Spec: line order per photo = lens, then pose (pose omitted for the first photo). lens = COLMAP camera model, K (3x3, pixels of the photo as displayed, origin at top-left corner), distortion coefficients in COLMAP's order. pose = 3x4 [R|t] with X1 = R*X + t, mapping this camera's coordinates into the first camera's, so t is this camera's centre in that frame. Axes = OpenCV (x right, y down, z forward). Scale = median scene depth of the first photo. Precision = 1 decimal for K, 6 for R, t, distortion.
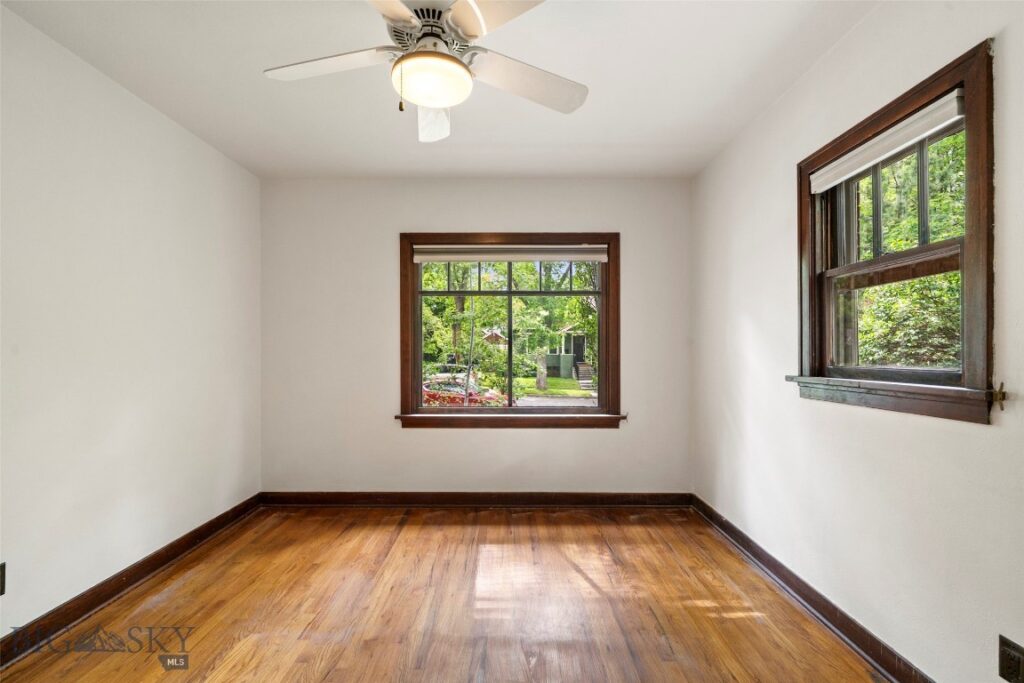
lens RADIAL K [[461.1, 0, 502.6], [0, 461.1, 347.7], [0, 0, 1]] dist [0.002734, -0.000823]
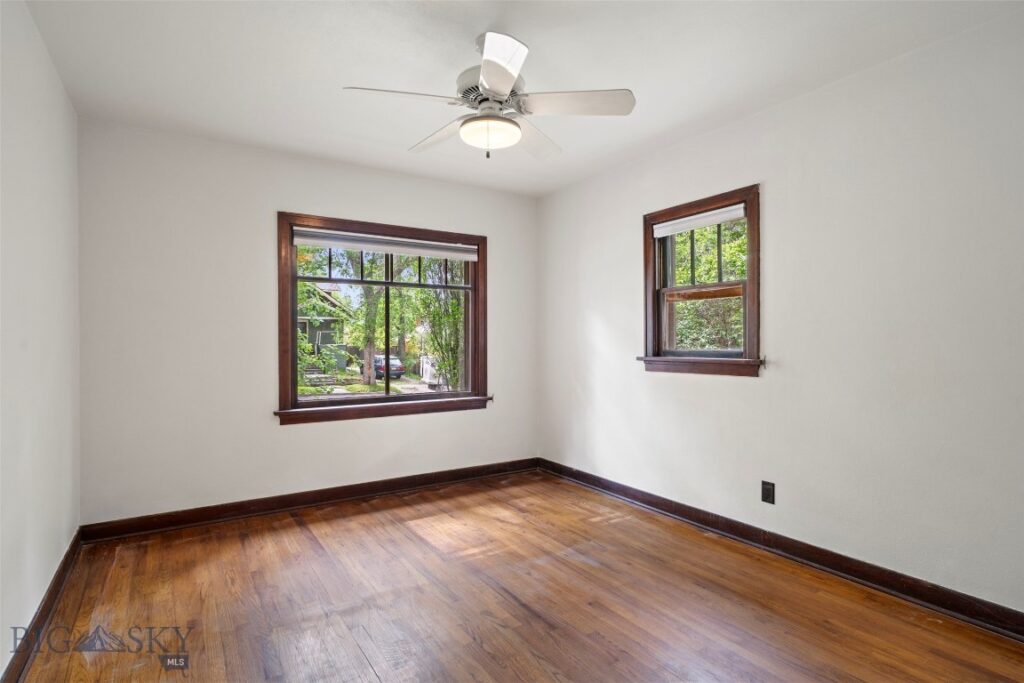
lens RADIAL K [[527.8, 0, 508.1], [0, 527.8, 336.7], [0, 0, 1]] dist [0.005257, 0.001271]
pose [[0.837985, 0.001990, 0.545690, -0.528652], [-0.001713, 0.999998, -0.001017, -0.001043], [-0.545691, -0.000082, 0.837987, -0.156753]]
